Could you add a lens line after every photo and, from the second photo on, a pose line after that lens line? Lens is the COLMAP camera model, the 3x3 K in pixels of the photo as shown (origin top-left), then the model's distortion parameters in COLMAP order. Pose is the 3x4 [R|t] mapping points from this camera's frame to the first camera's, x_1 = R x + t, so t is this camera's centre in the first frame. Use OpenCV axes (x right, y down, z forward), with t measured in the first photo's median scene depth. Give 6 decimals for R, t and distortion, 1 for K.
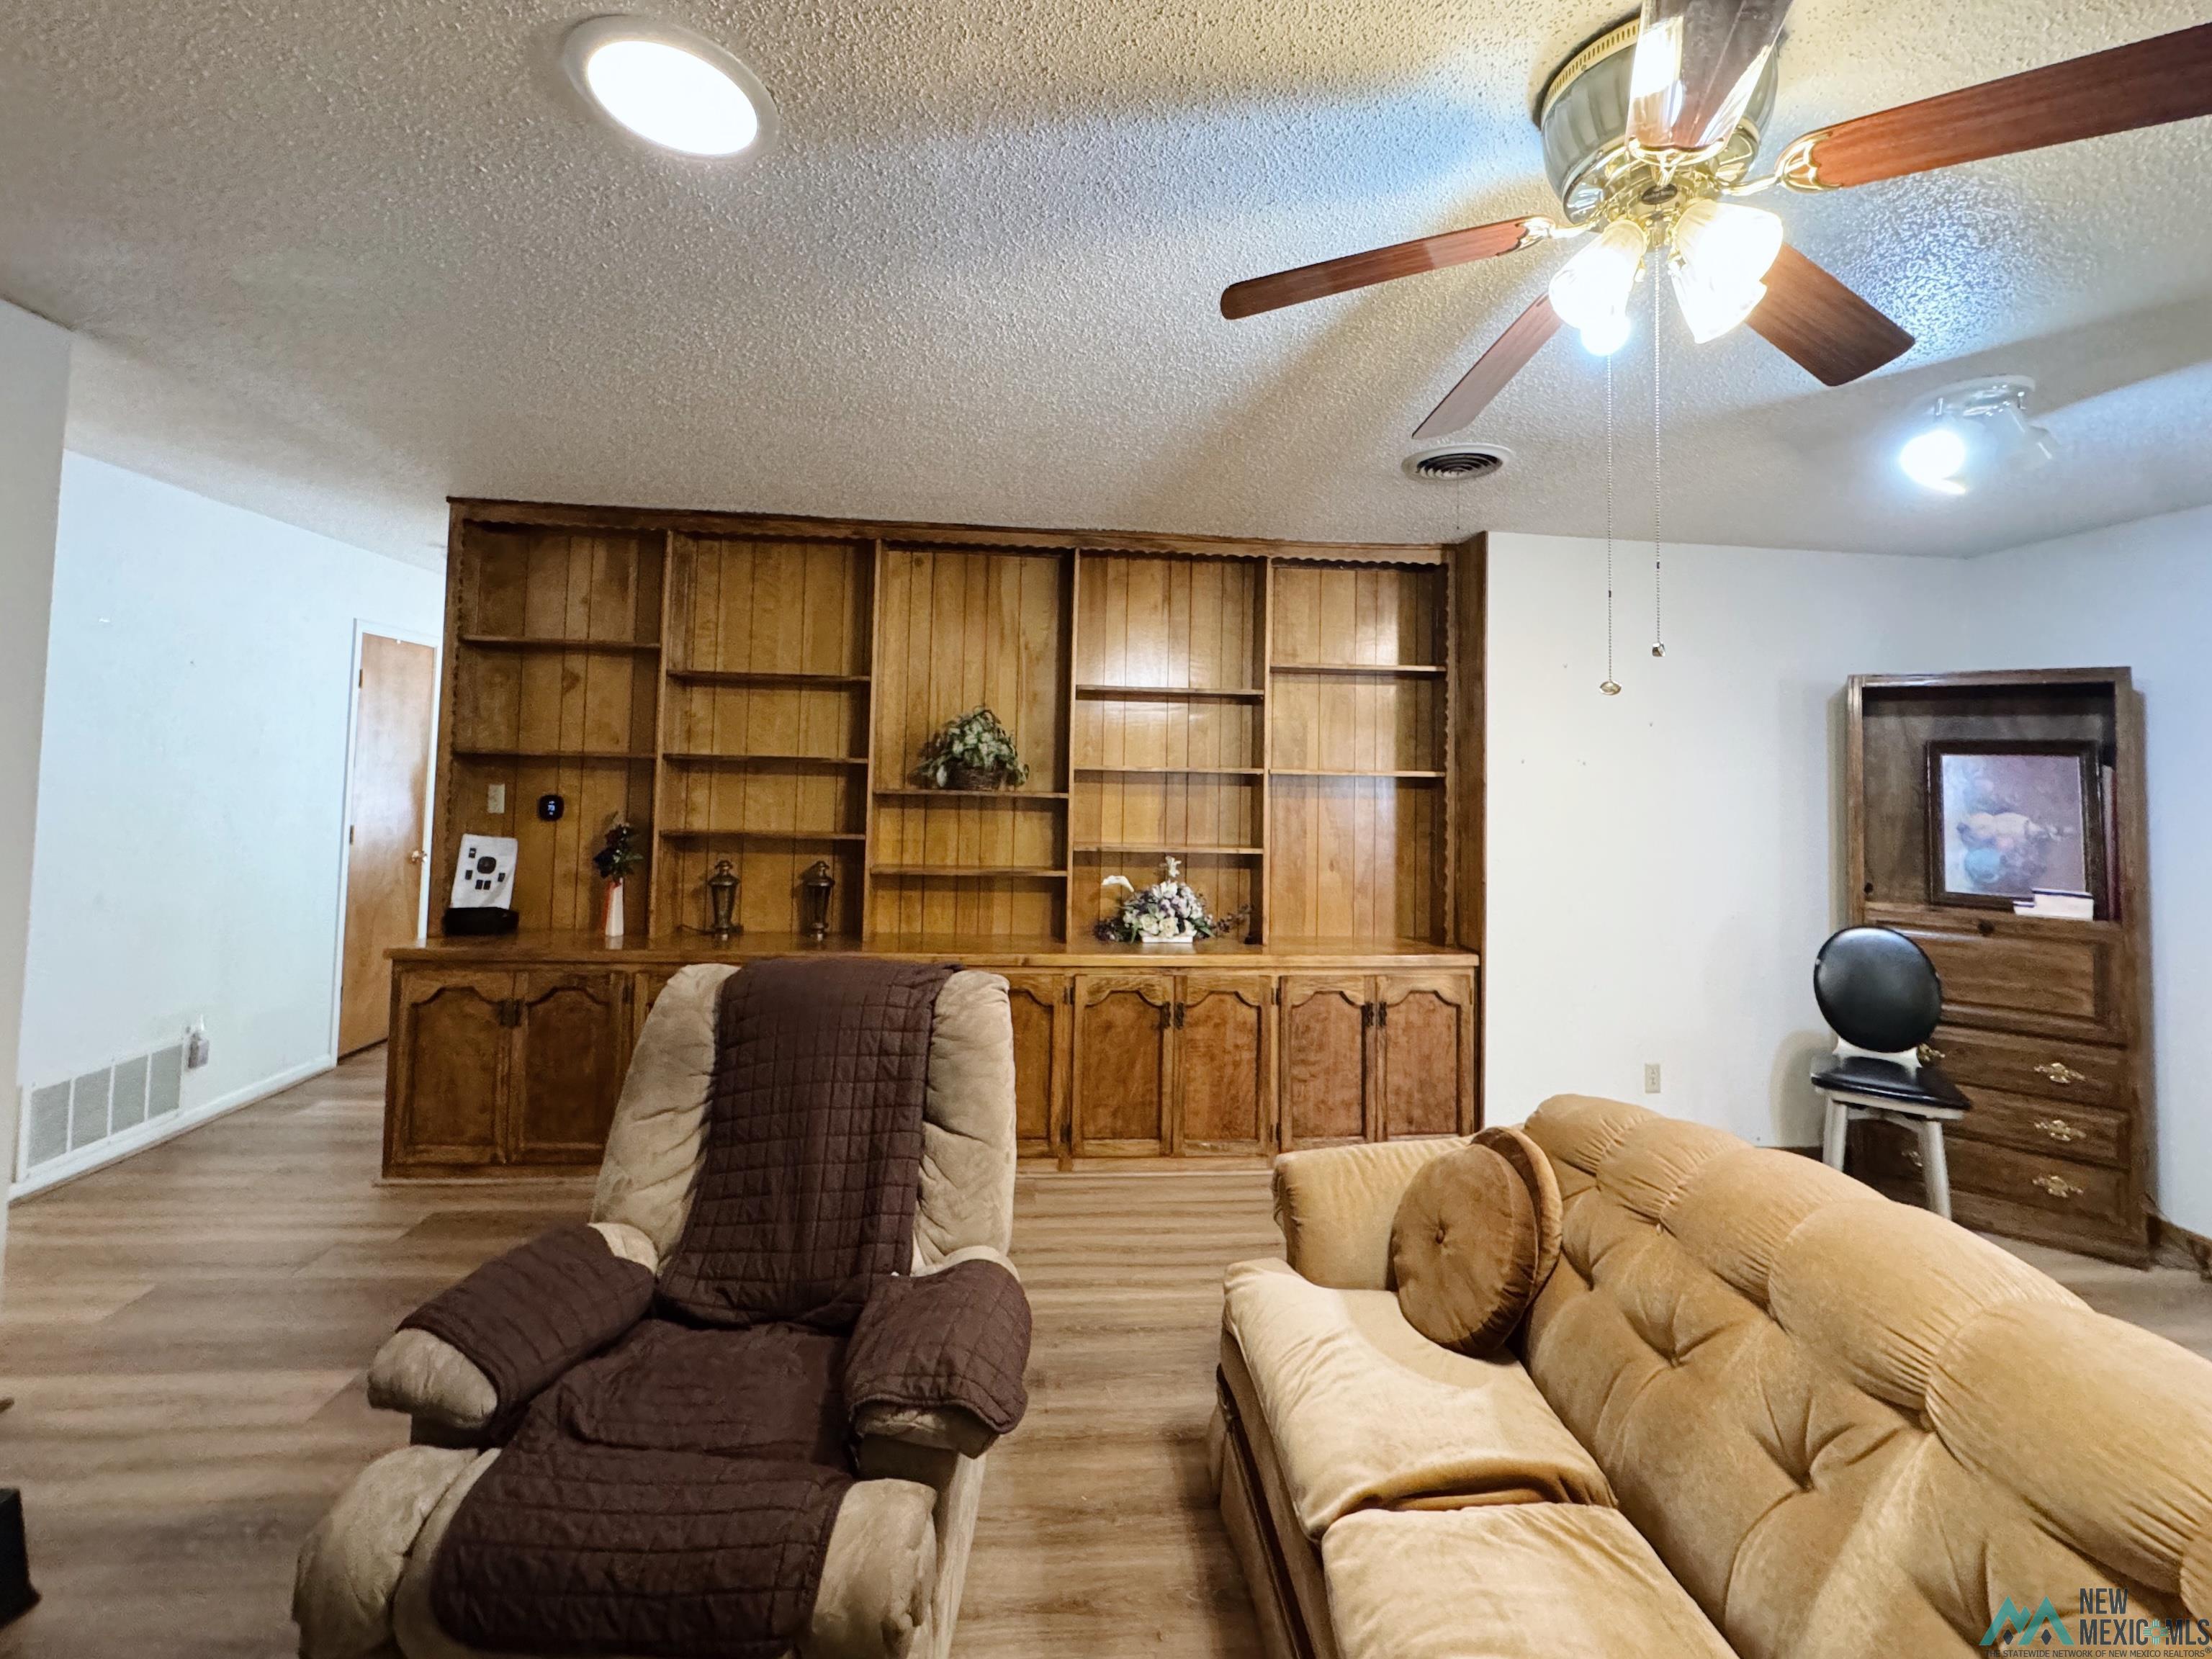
lens RADIAL K [[918.4, 0, 1107.8], [0, 918.4, 731.3], [0, 0, 1]] dist [-0.001435, -0.000020]
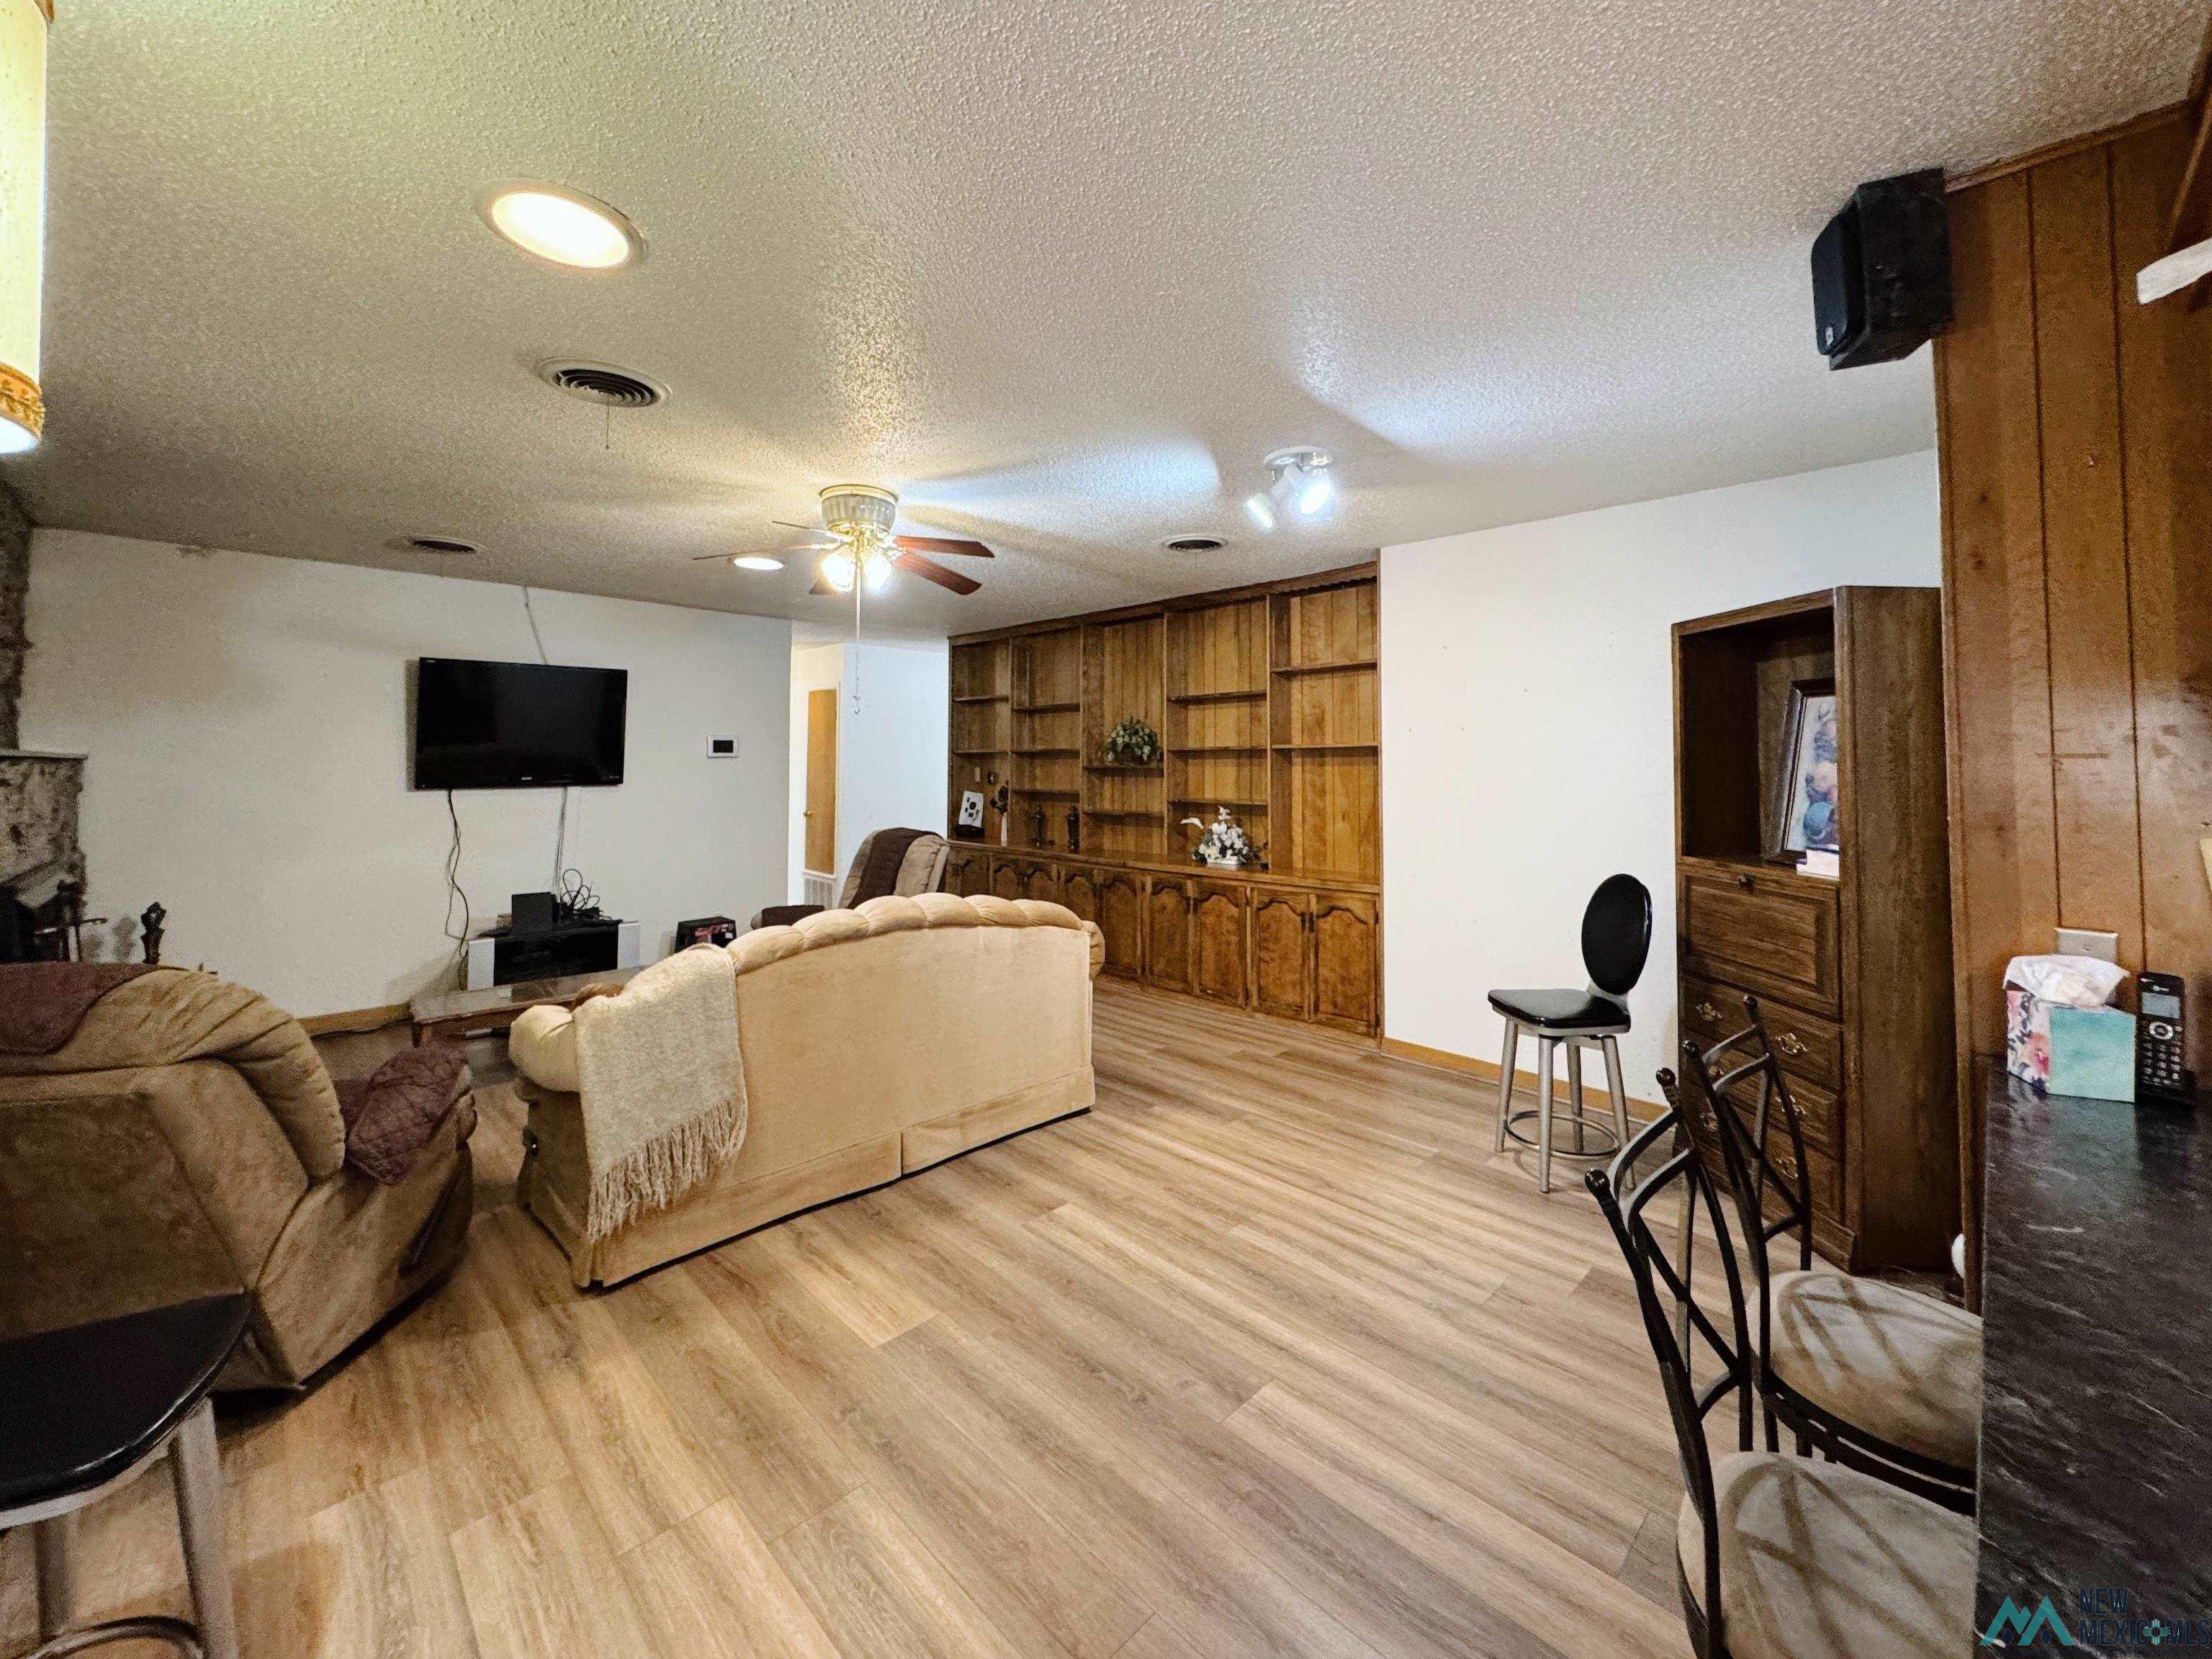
lens RADIAL K [[885.7, 0, 1115.2], [0, 885.7, 722.6], [0, 0, 1]] dist [-0.000273, -0.000024]
pose [[0.644422, -0.060434, -0.762278, 1.108556], [0.052933, 0.998006, -0.034374, 0.042889], [0.762835, -0.018198, 0.646337, -0.062916]]
